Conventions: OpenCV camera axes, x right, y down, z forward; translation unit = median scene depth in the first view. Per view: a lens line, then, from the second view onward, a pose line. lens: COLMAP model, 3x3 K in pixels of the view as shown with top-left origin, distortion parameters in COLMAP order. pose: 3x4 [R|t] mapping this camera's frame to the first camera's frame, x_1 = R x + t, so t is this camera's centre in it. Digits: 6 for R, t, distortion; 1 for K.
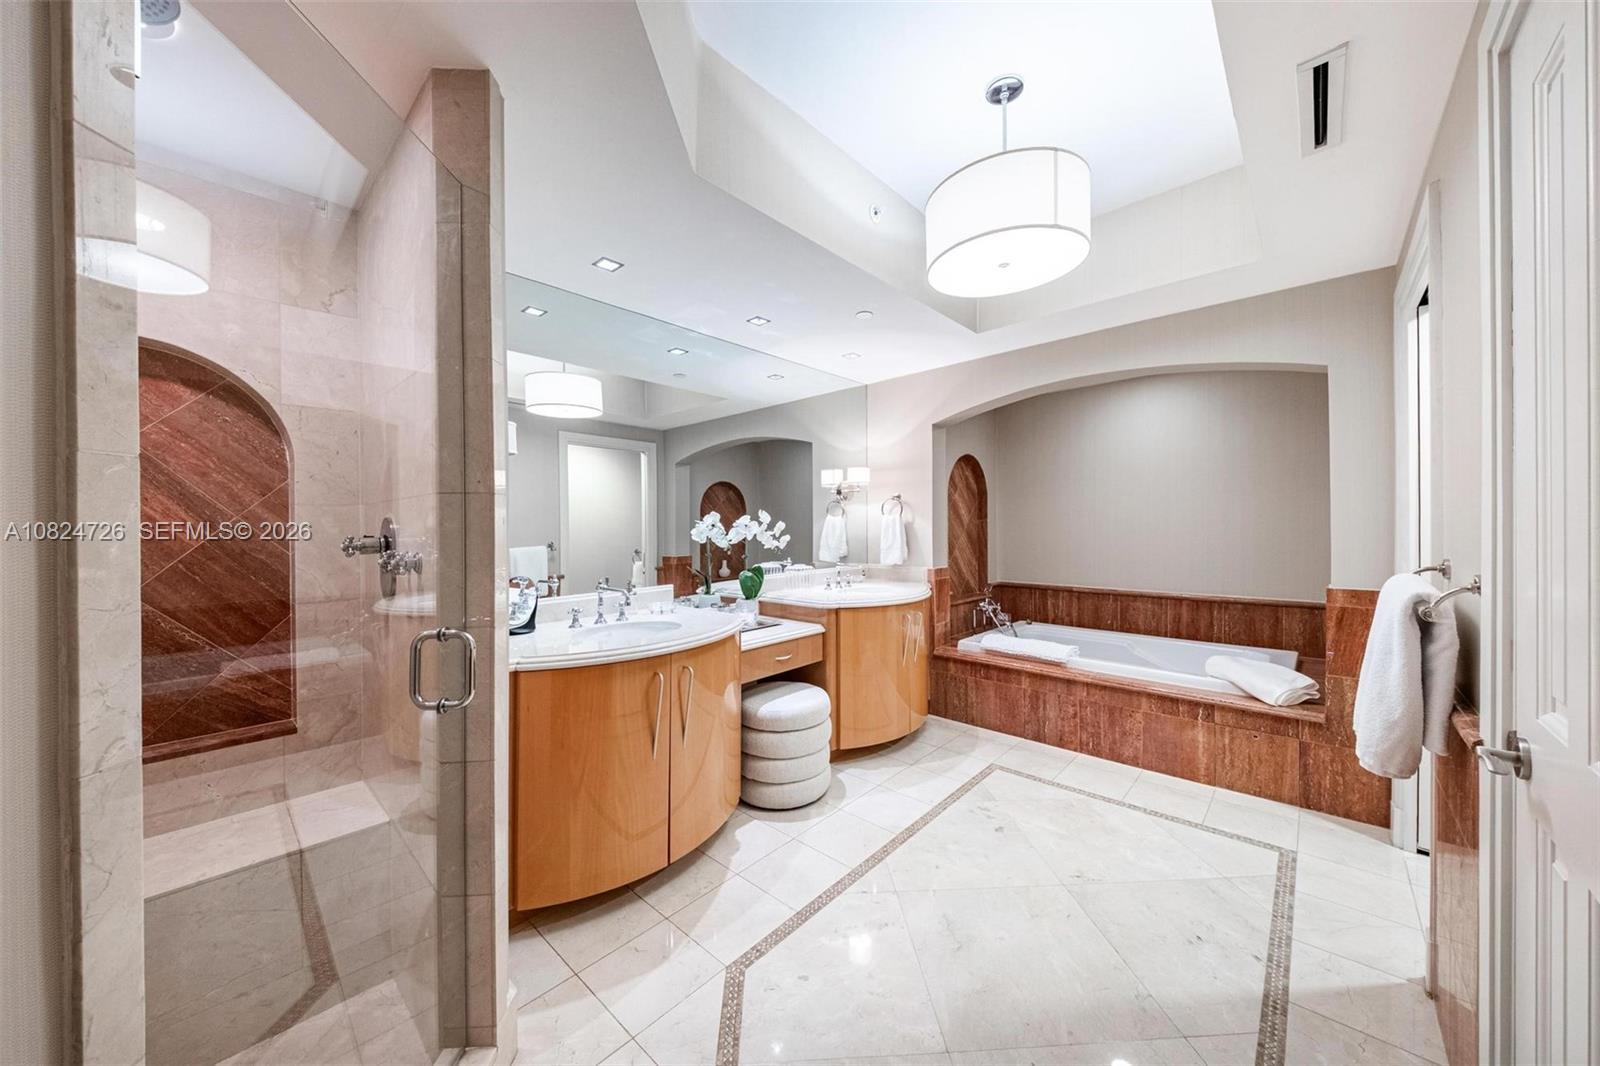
lens RADIAL K [[552.2, 0, 805.6], [0, 552.2, 523.6], [0, 0, 1]] dist [0.046418, -0.026659]
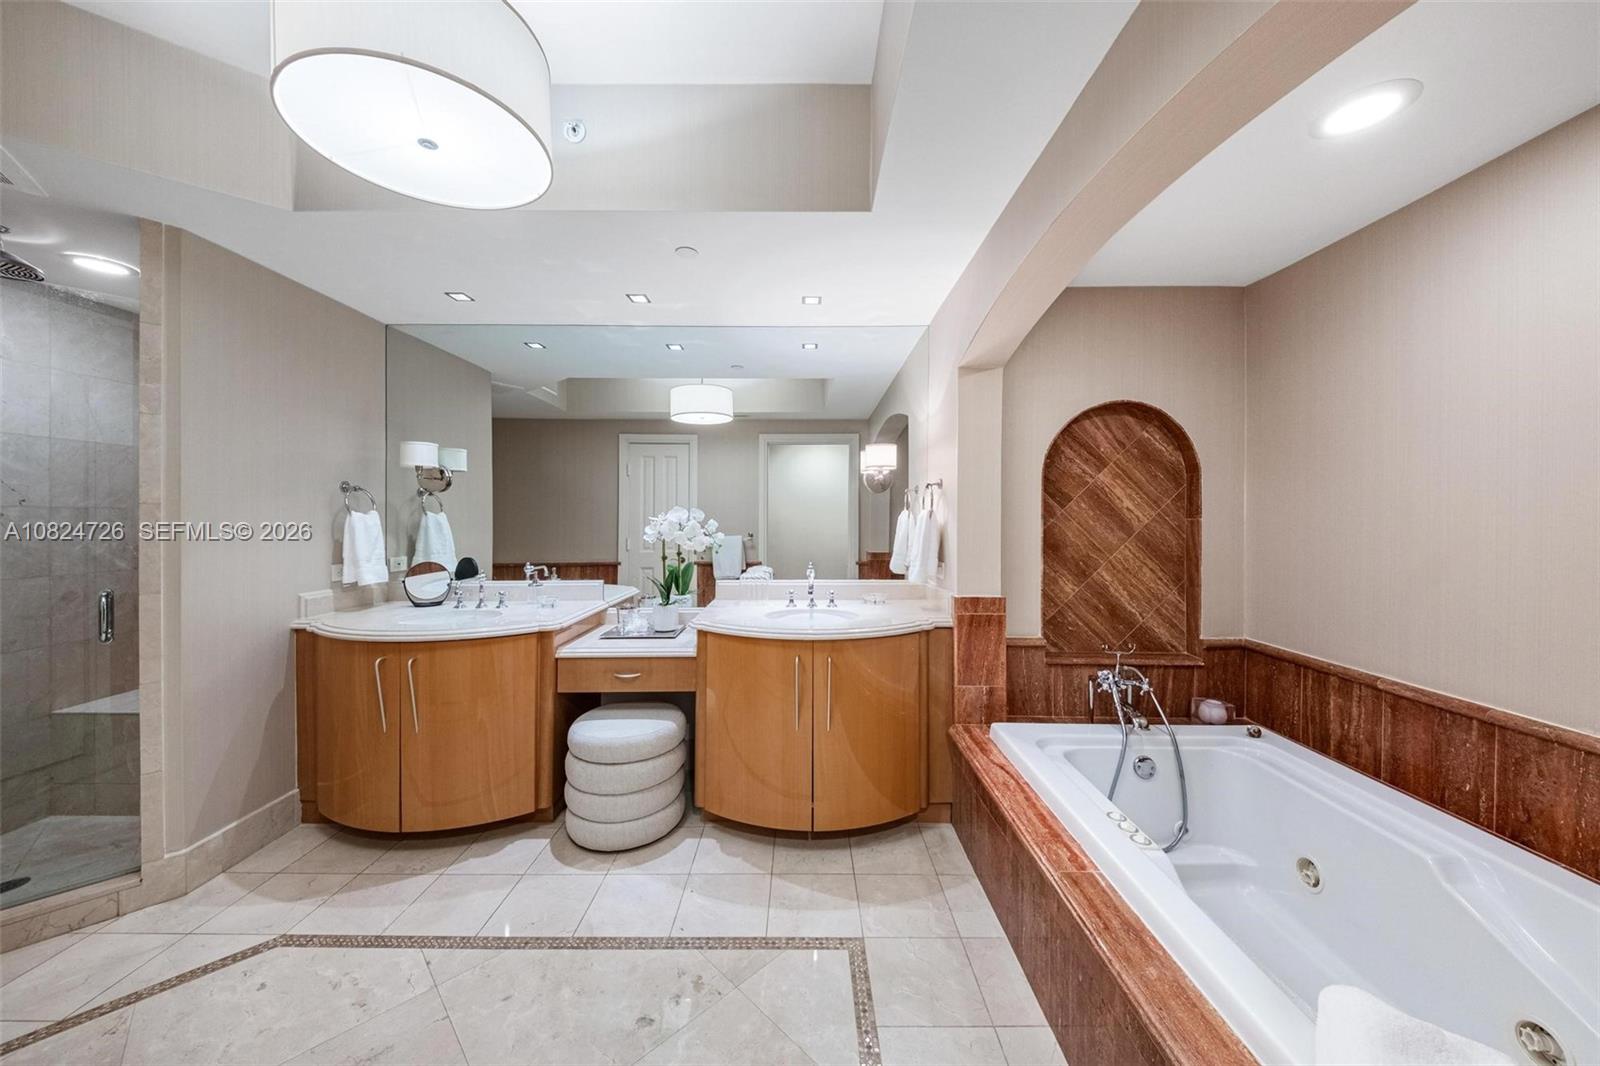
lens RADIAL K [[552.4, 0, 791.1], [0, 552.4, 509.6], [0, 0, 1]] dist [0.031389, -0.014827]
pose [[0.665638, 0.002714, -0.746270, 0.715320], [-0.004046, 0.999992, 0.000028, -0.020360], [0.746264, 0.003001, 0.665644, 0.547141]]
